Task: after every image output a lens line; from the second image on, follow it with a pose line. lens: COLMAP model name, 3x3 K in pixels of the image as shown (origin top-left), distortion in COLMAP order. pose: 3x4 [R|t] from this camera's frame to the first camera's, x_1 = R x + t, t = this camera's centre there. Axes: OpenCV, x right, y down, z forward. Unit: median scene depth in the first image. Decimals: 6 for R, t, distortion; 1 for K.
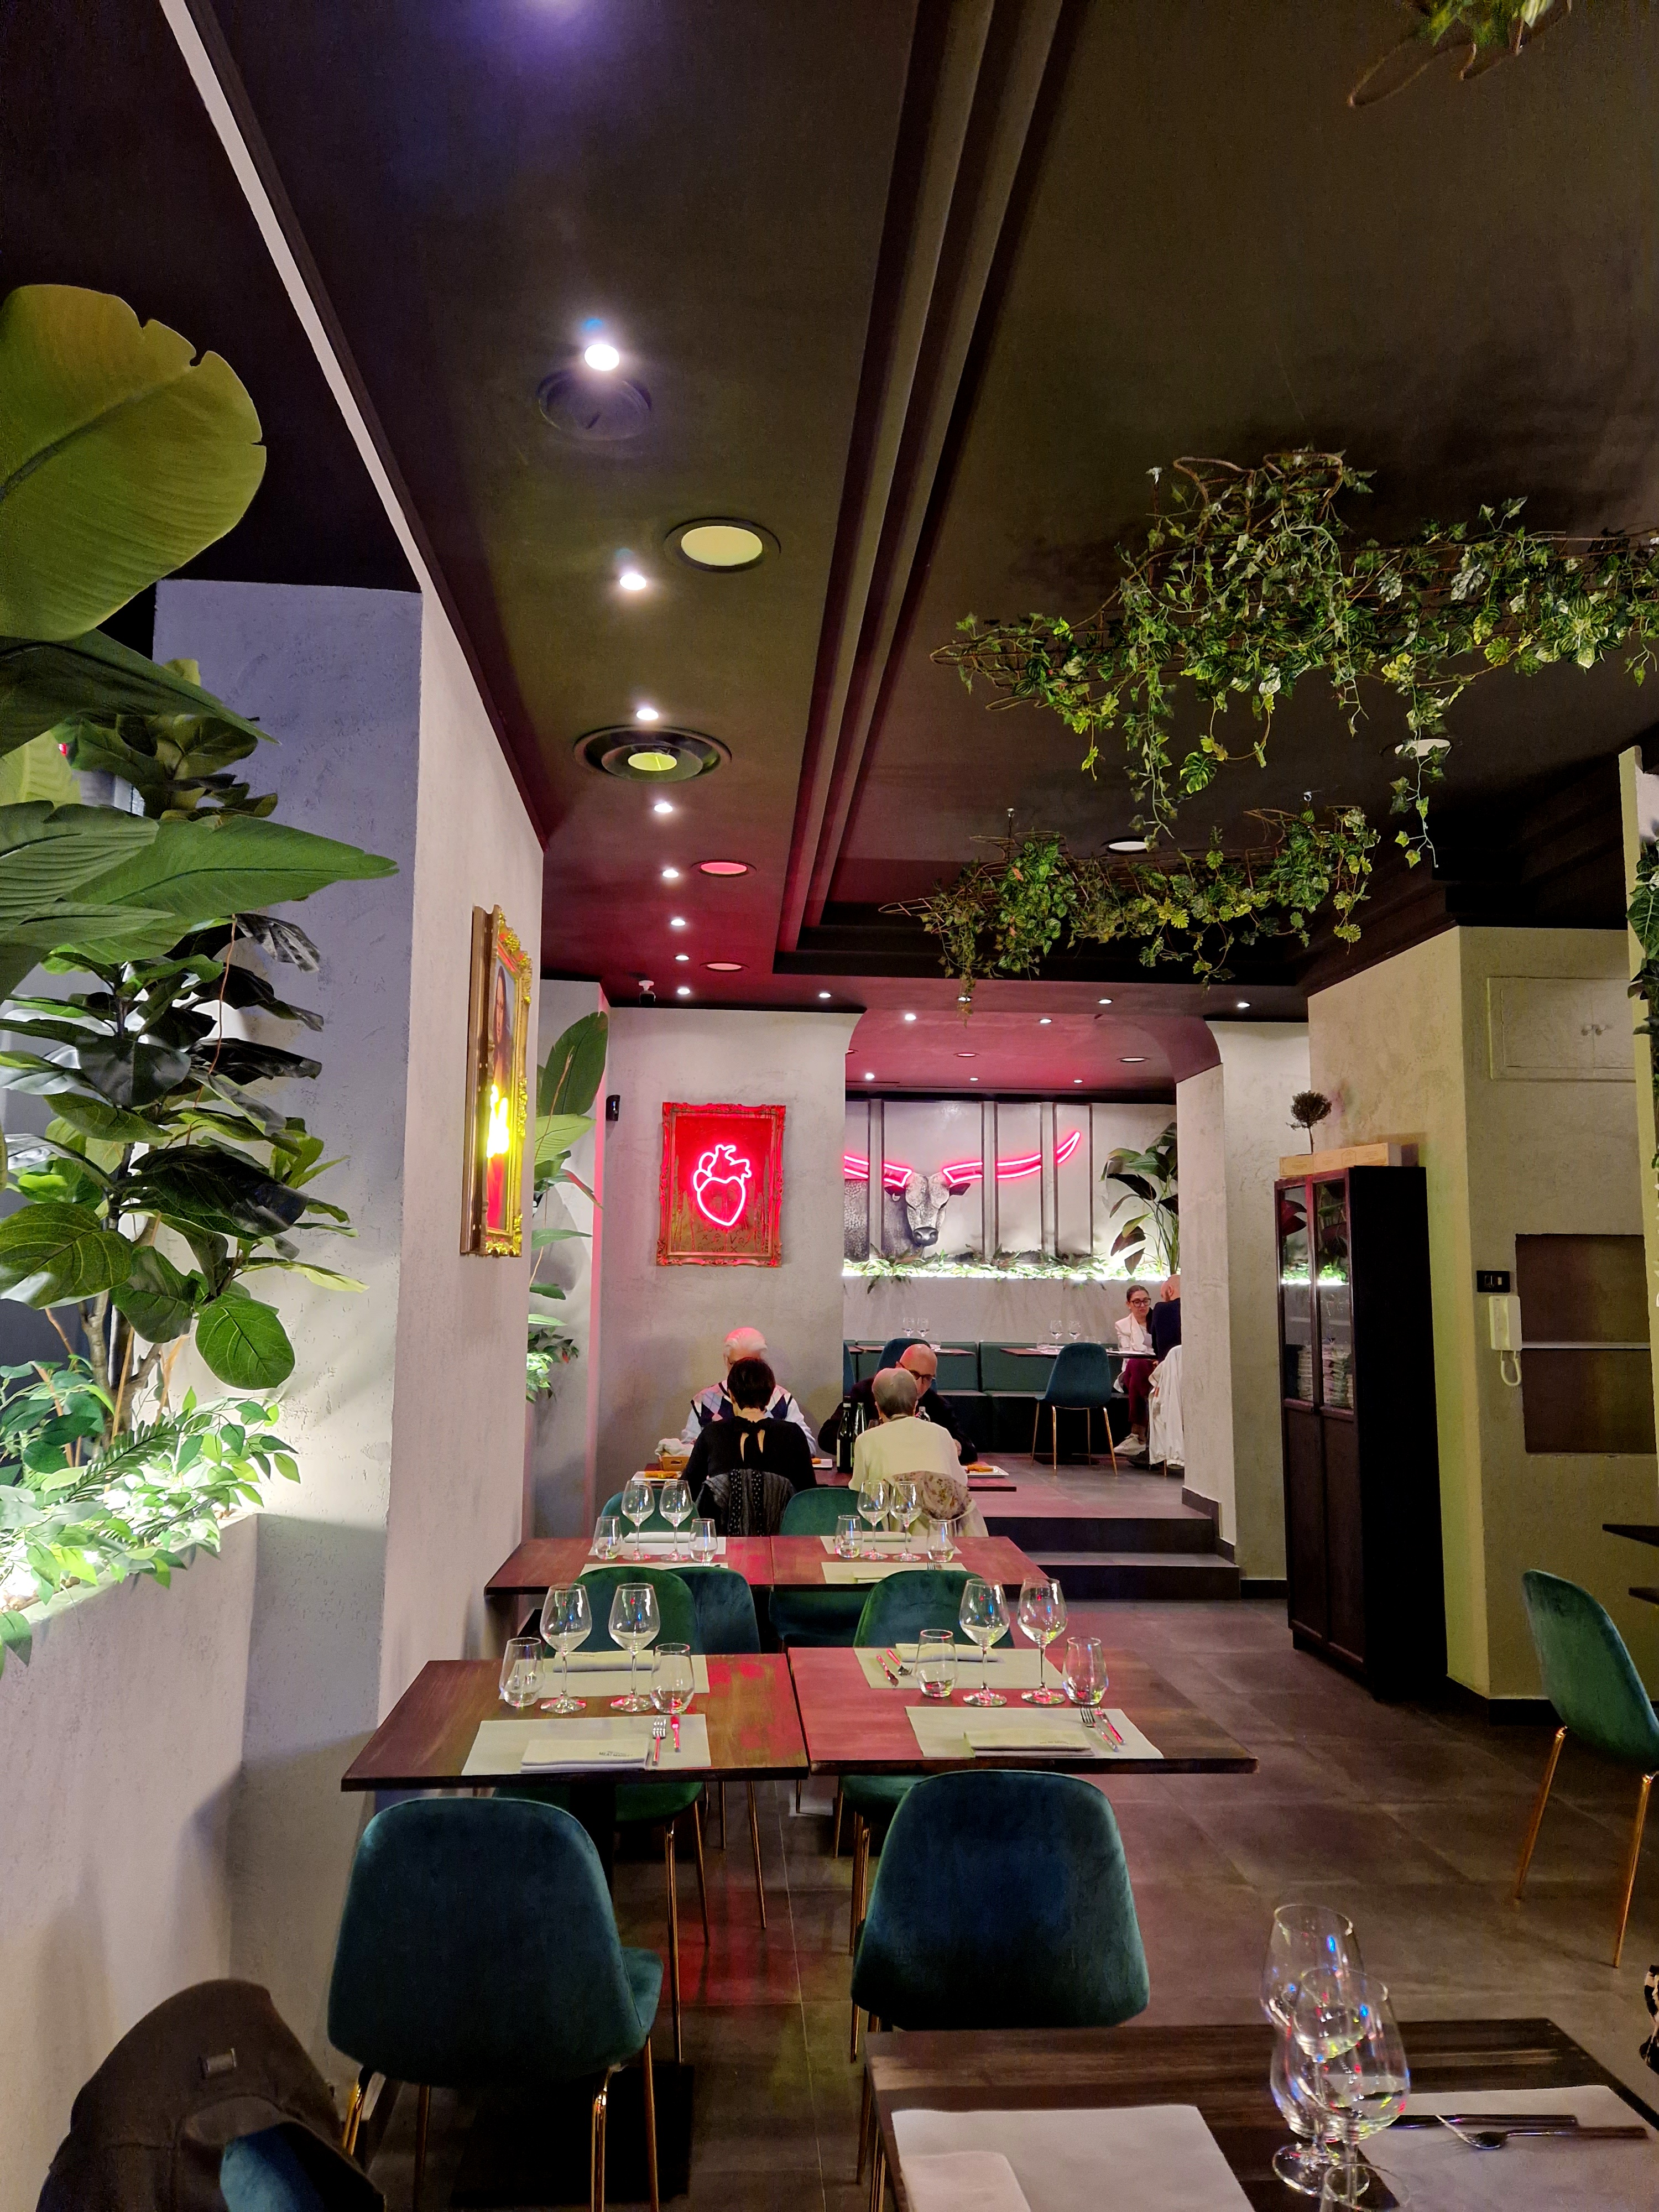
lens RADIAL K [[1497.1, 0, 826.9], [0, 1497.1, 1097.3], [0, 0, 1]] dist [0.006551, 0.001648]
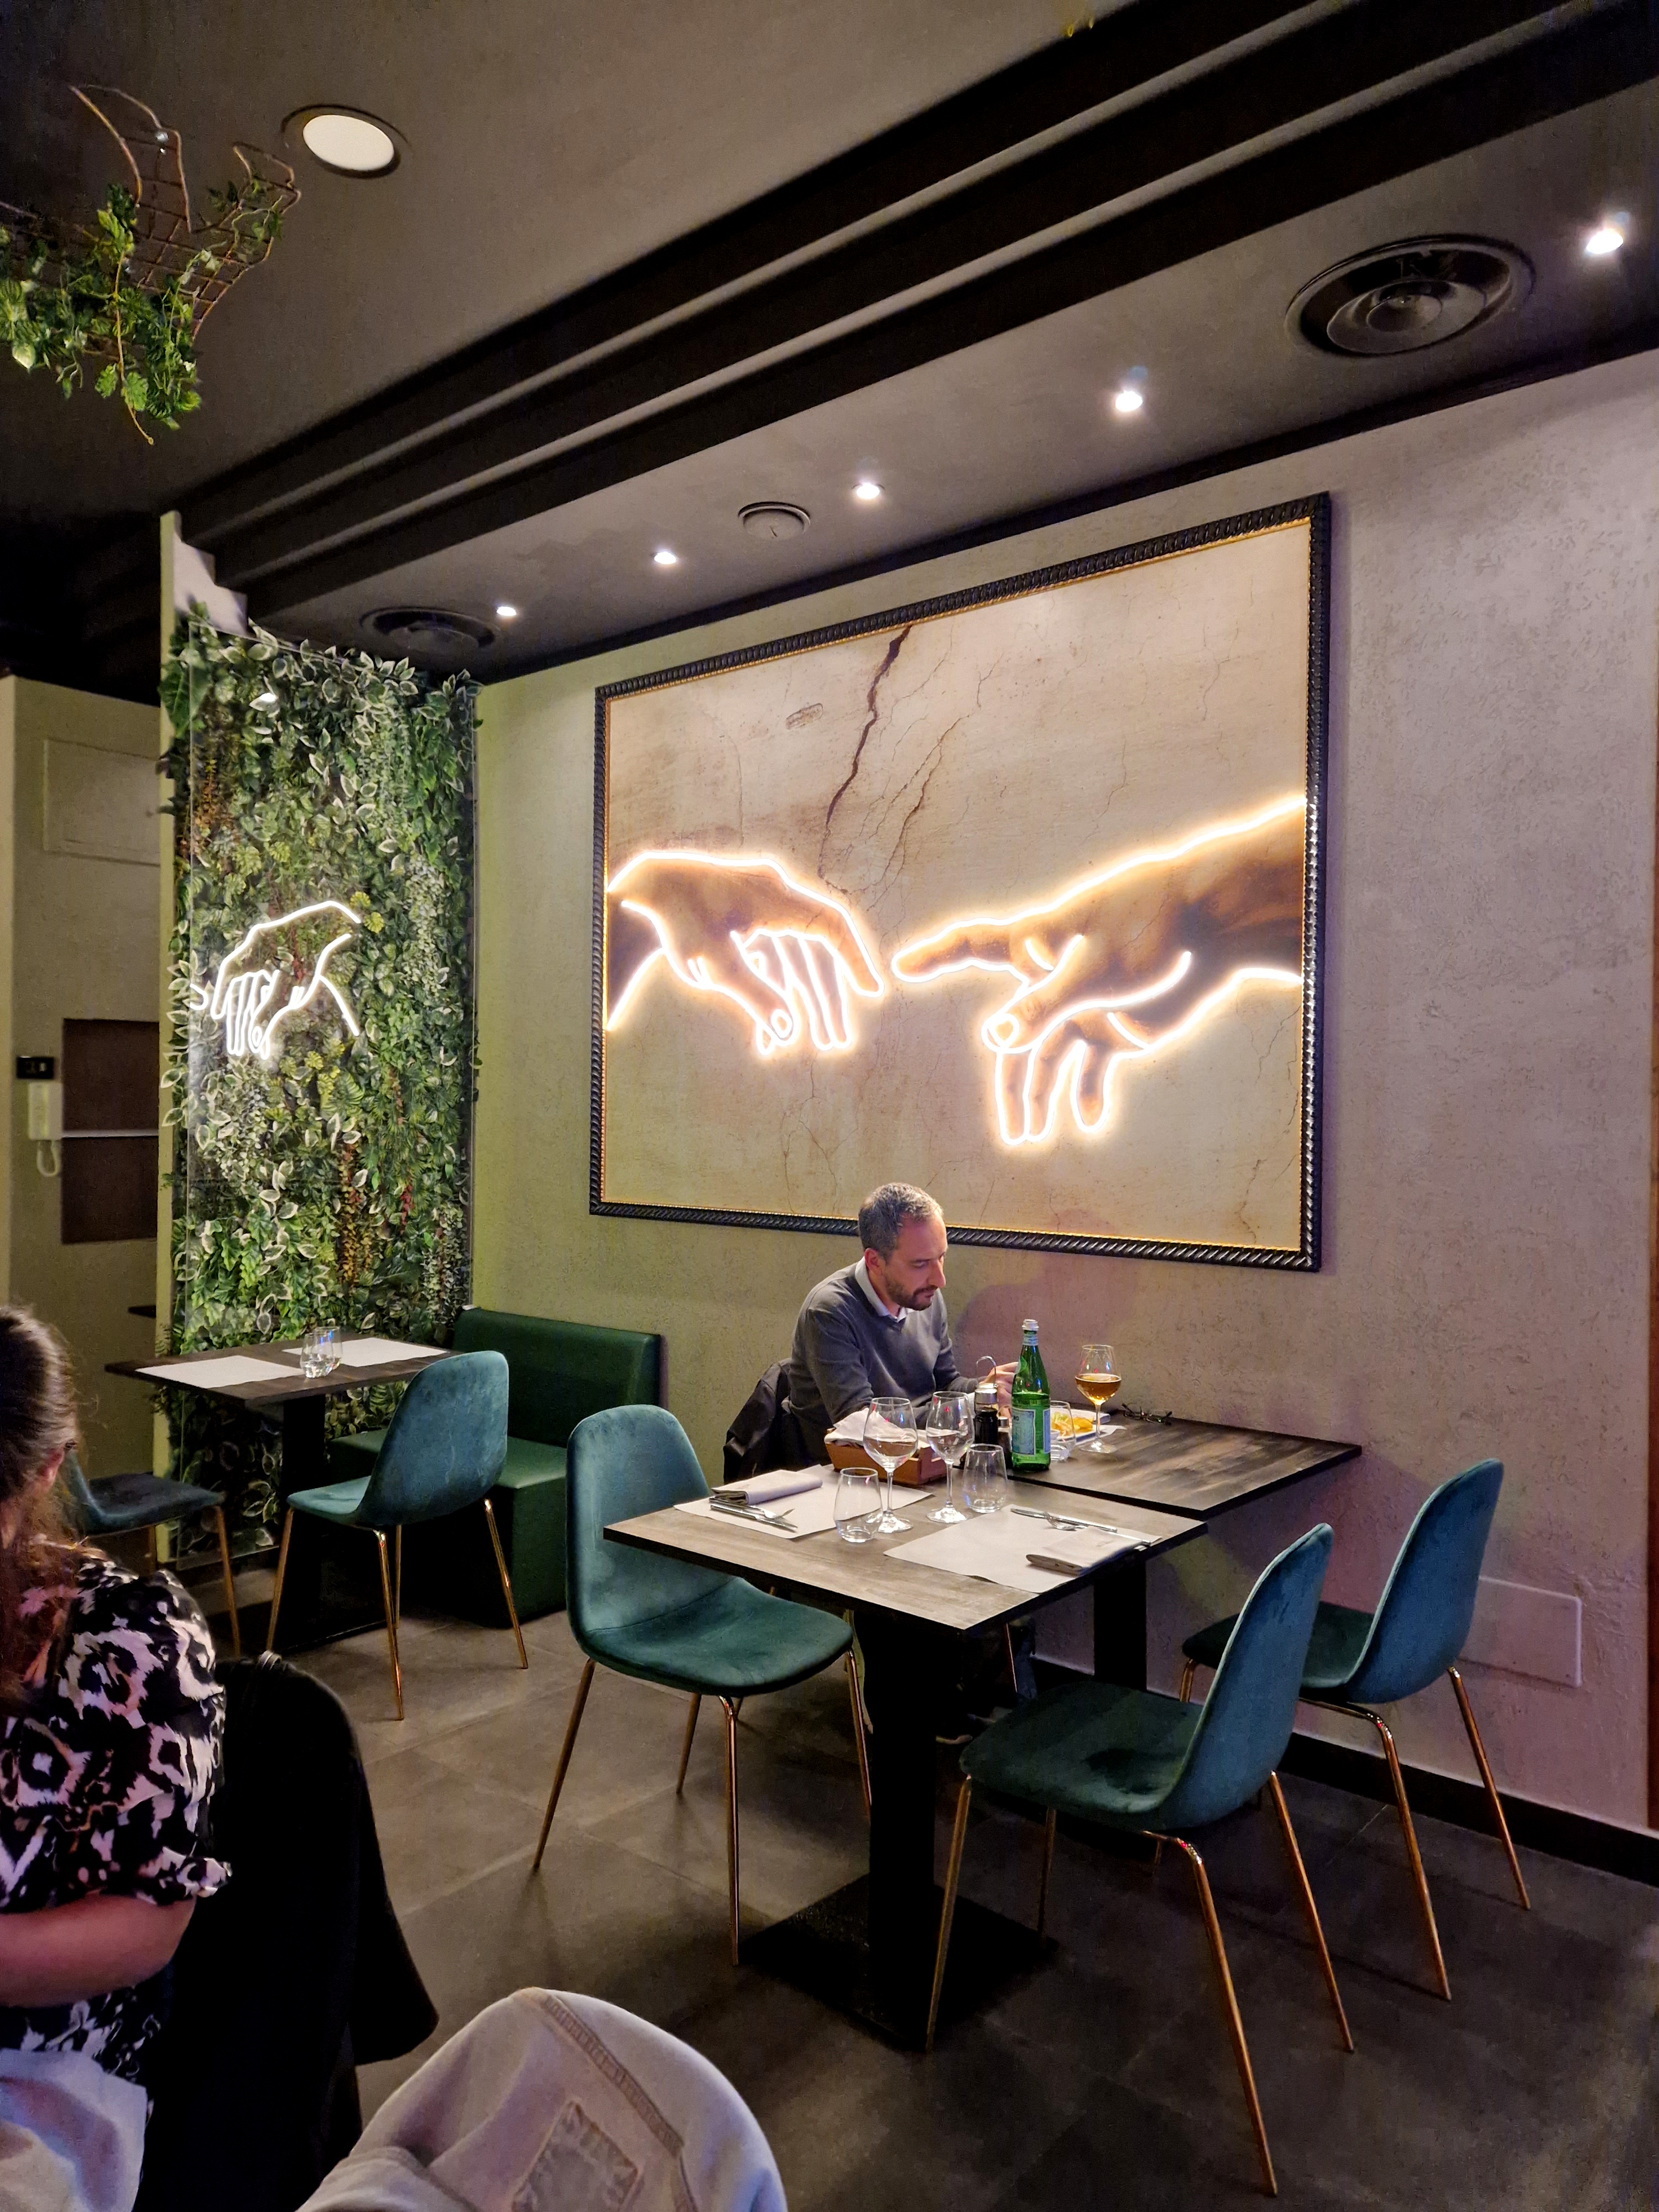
lens RADIAL K [[1497.1, 0, 829.3], [0, 1497.1, 1110.8], [0, 0, 1]] dist [0.006551, 0.001648]
pose [[0.699730, -0.008449, 0.714357, 0.123216], [-0.086607, 0.991552, 0.096562, 0.015739], [-0.709138, -0.129436, 0.693087, -0.012301]]
